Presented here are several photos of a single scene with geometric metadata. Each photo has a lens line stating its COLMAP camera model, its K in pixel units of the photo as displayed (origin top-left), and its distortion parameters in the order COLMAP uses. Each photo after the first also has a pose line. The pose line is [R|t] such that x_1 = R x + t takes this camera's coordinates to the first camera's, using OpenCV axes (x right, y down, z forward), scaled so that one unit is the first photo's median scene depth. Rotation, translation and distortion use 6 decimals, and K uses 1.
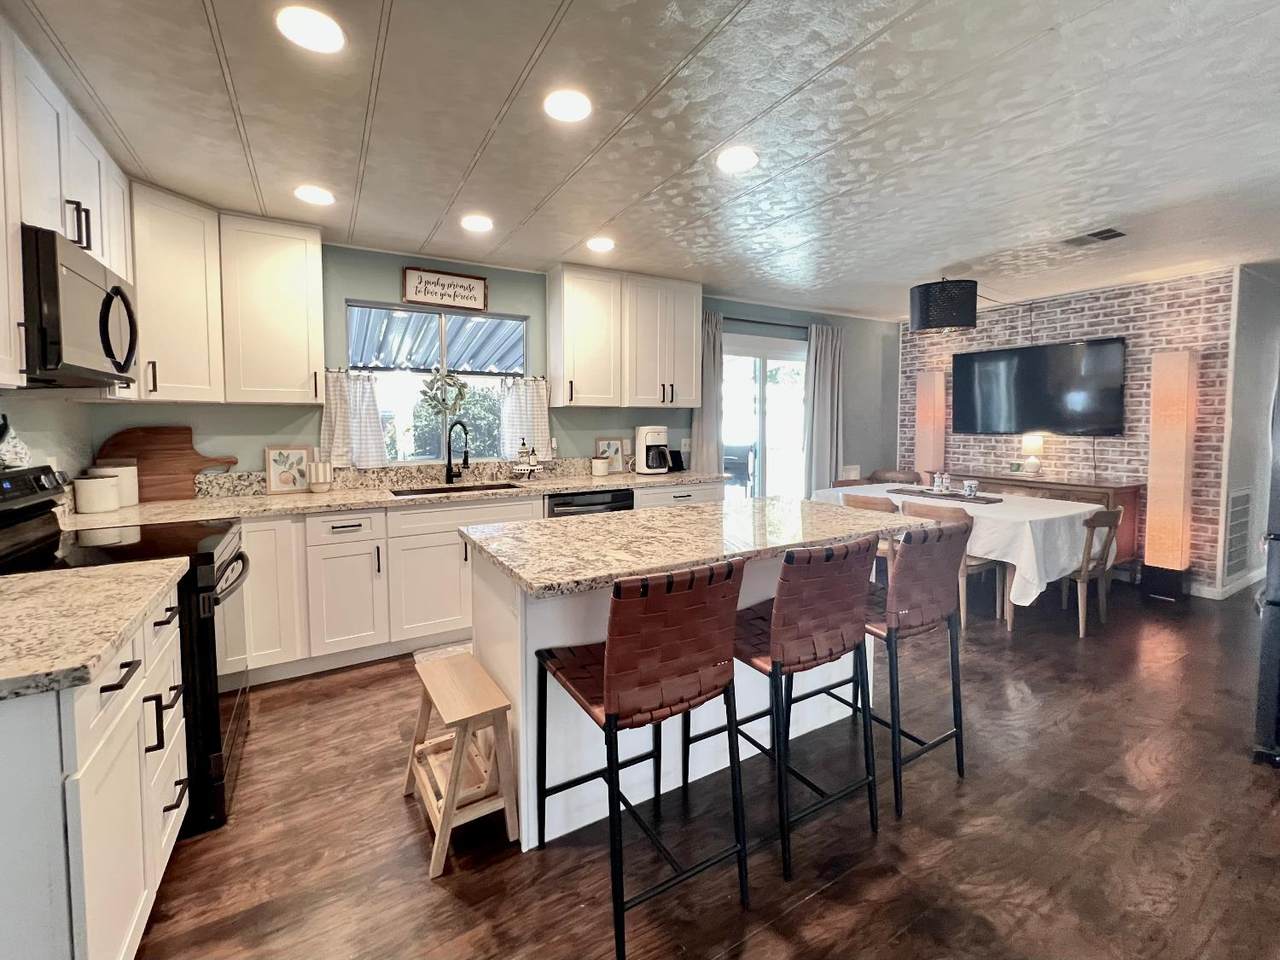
lens RADIAL K [[538.2, 0, 641.5], [0, 538.2, 448.1], [0, 0, 1]] dist [-0.000982, -0.000160]
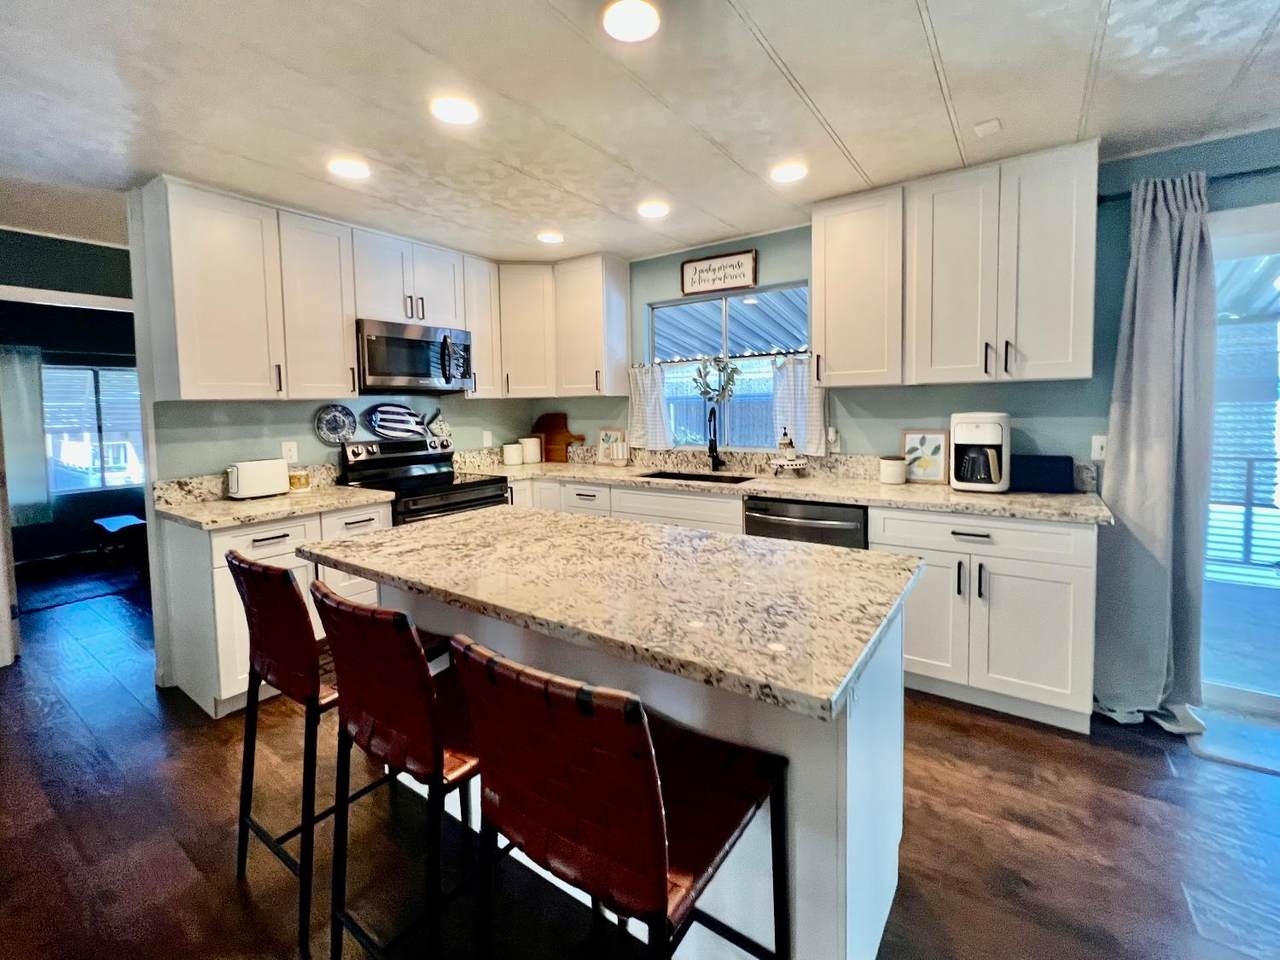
lens RADIAL K [[556.3, 0, 635.7], [0, 556.3, 437.0], [0, 0, 1]] dist [0.000845, -0.000141]
pose [[0.408342, 0.045088, -0.911715, 0.528974], [-0.029016, 0.998916, 0.036404, -0.030651], [0.912368, 0.011589, 0.409207, 0.467709]]
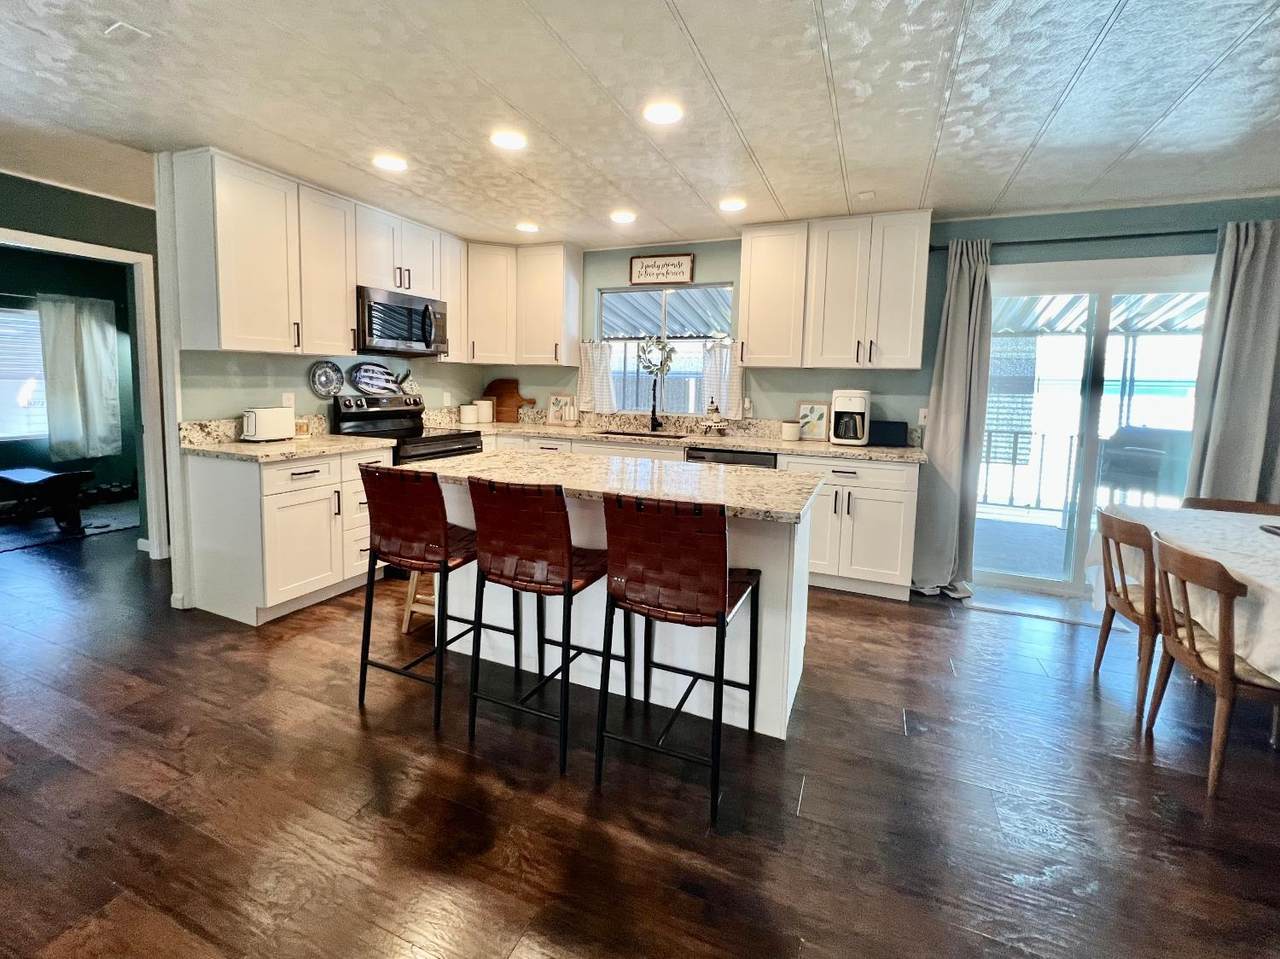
lens RADIAL K [[560.2, 0, 639.6], [0, 560.2, 431.2], [0, 0, 1]] dist [-0.000176, -0.000142]
pose [[0.594276, 0.086733, -0.799571, 0.657247], [-0.066950, 0.996052, 0.058286, -0.005687], [0.801470, 0.018893, 0.597737, 0.230210]]
